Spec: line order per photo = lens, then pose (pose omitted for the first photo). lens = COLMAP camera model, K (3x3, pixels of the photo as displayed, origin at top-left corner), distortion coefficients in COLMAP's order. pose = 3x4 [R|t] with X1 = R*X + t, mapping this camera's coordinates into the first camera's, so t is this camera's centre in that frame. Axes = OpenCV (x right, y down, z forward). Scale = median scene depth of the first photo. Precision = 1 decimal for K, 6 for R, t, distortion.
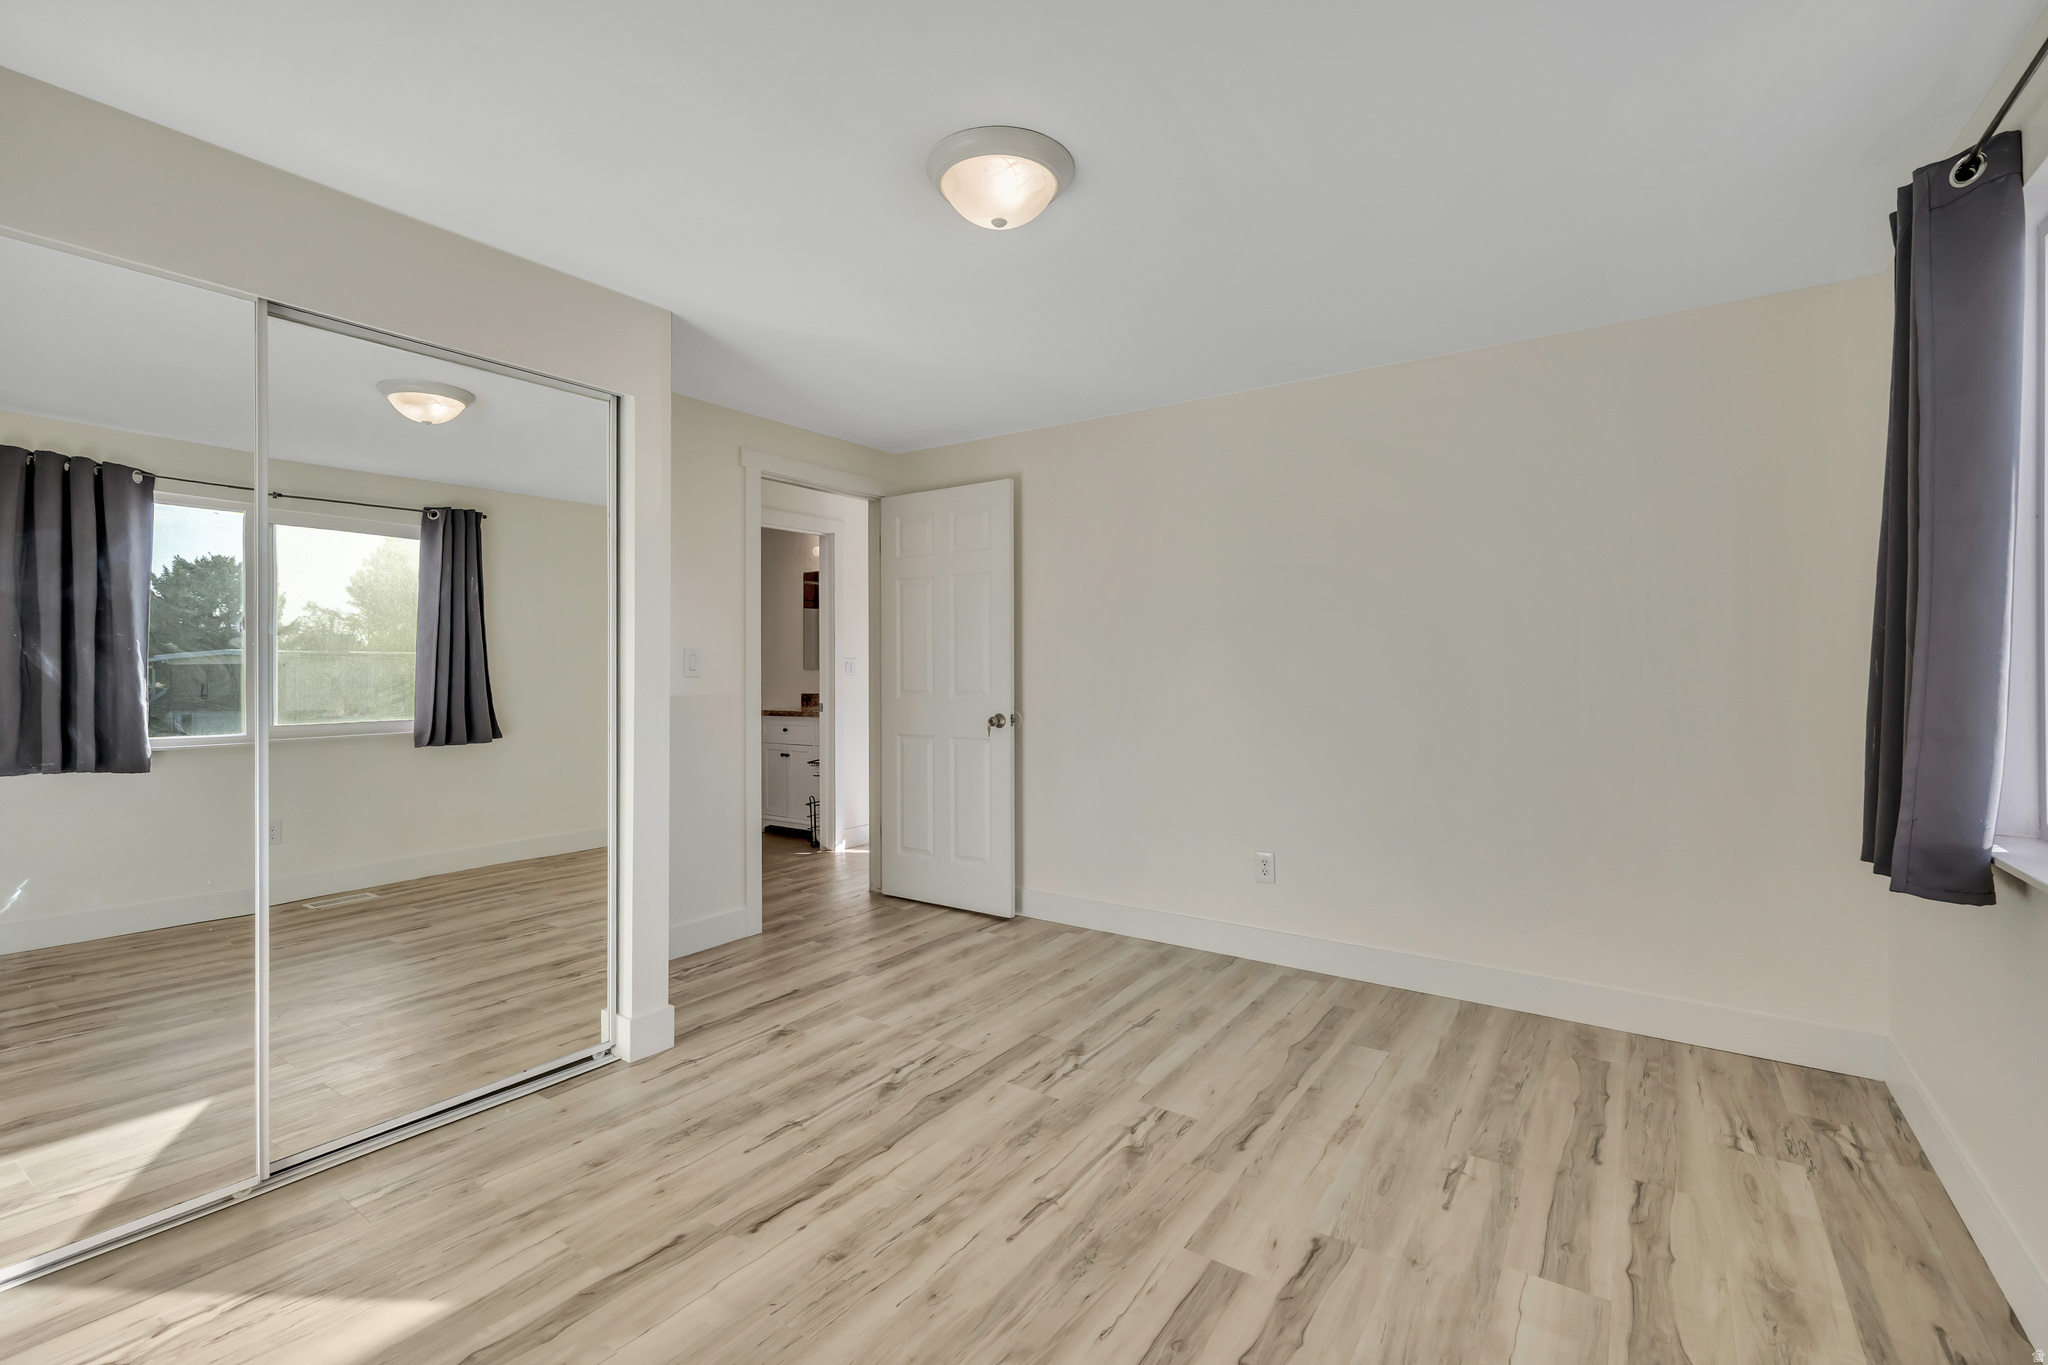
lens RADIAL K [[913.5, 0, 1014.3], [0, 913.5, 676.5], [0, 0, 1]] dist [-0.000716, -0.000267]
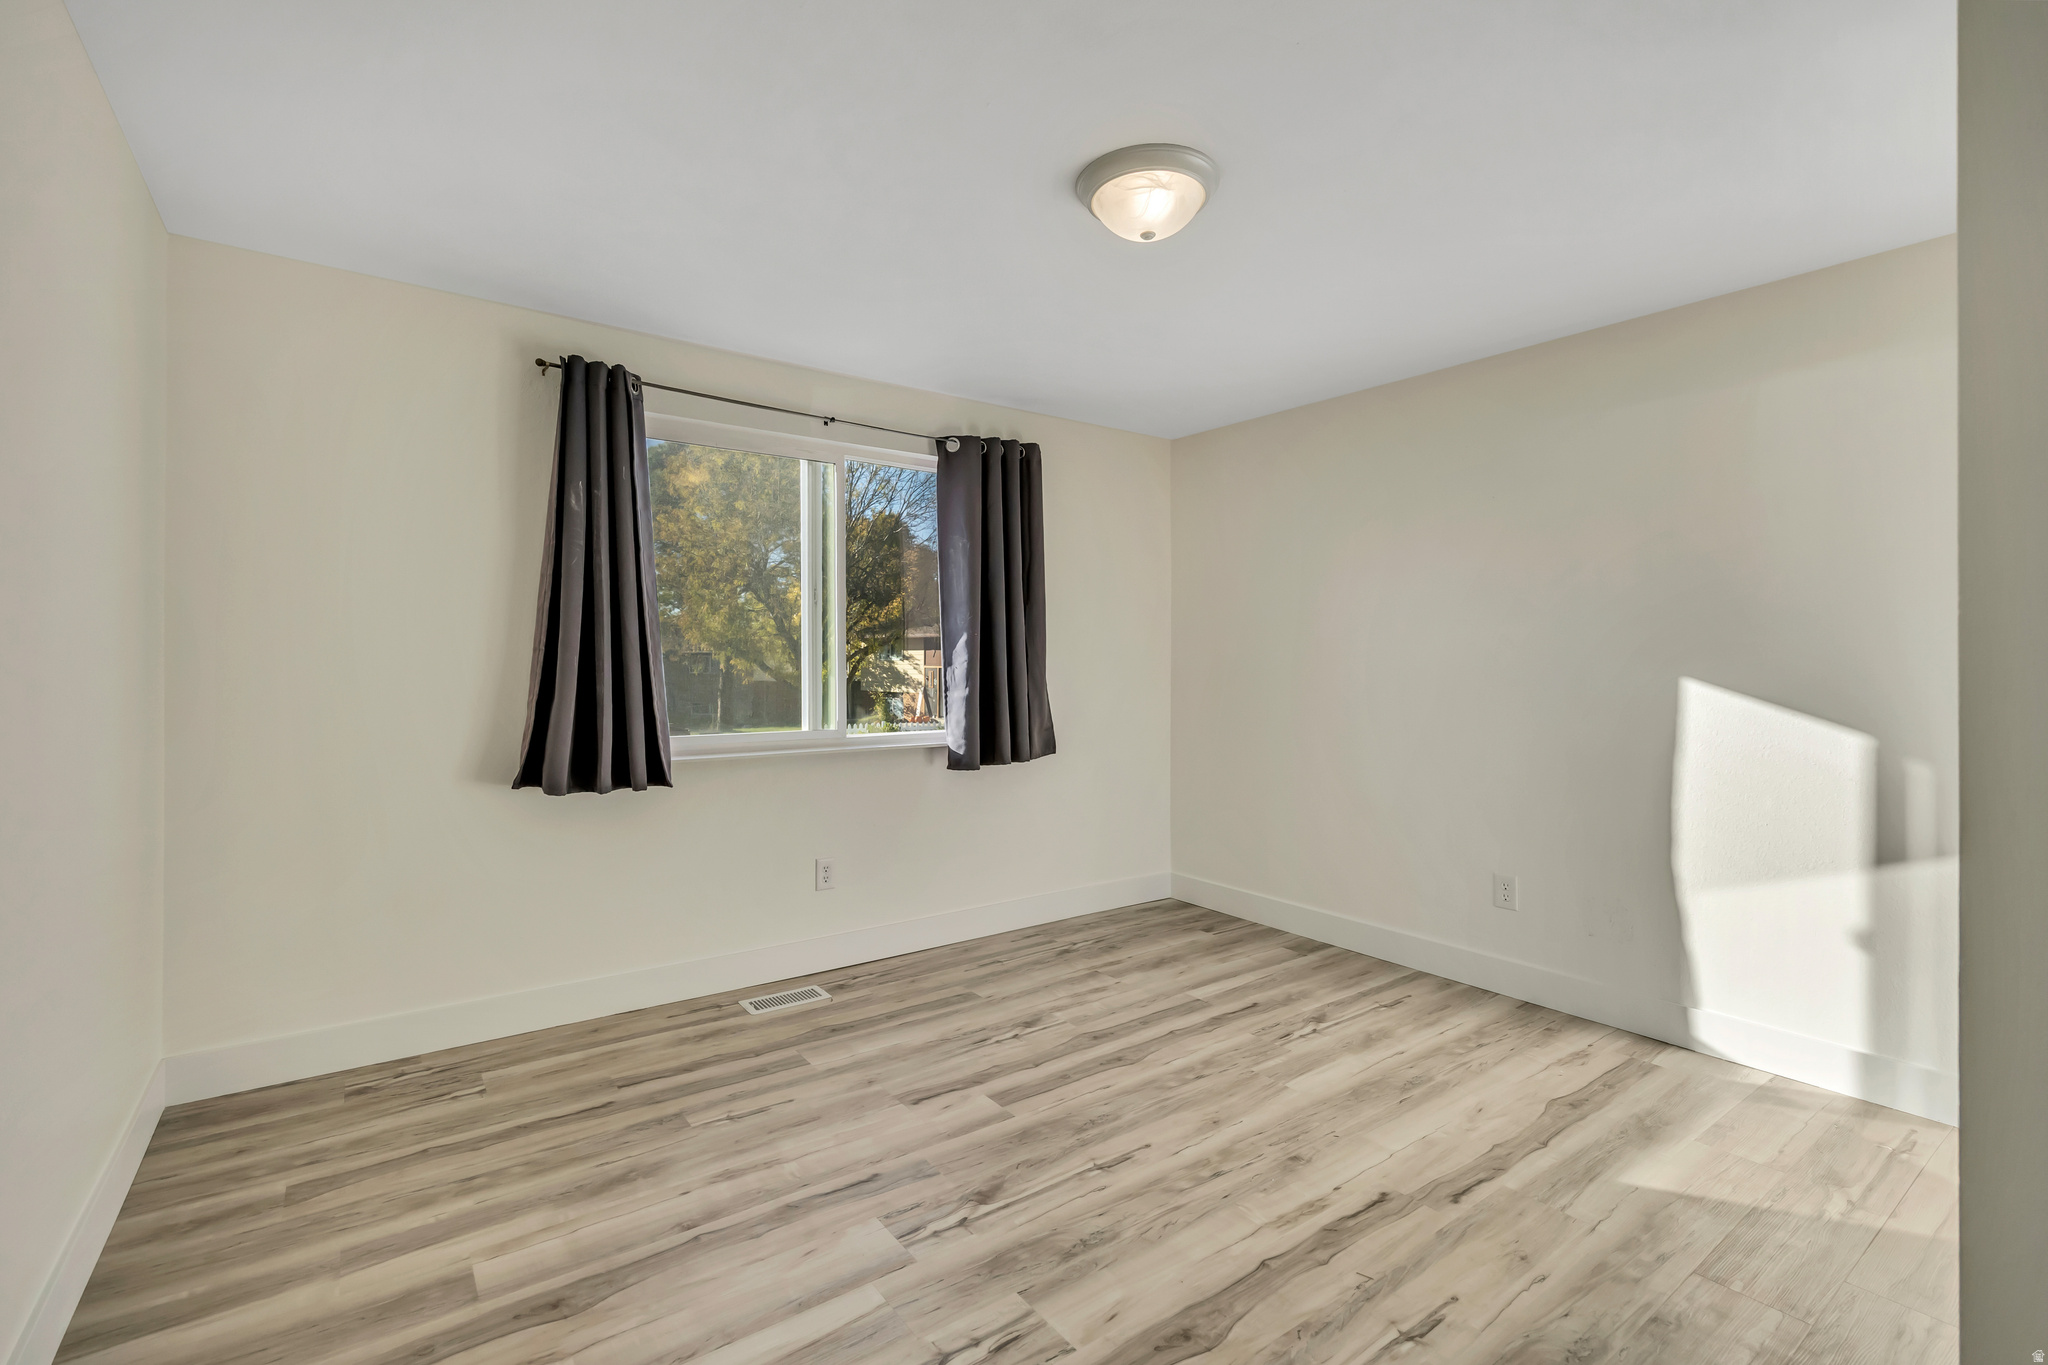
lens RADIAL K [[913.5, 0, 1014.3], [0, 913.5, 676.5], [0, 0, 1]] dist [-0.000716, -0.000267]
pose [[-0.944618, -0.007184, 0.328094, -0.204939], [-0.000093, 0.999766, 0.021623, -0.018617], [-0.328173, 0.020395, -0.944398, 1.959395]]
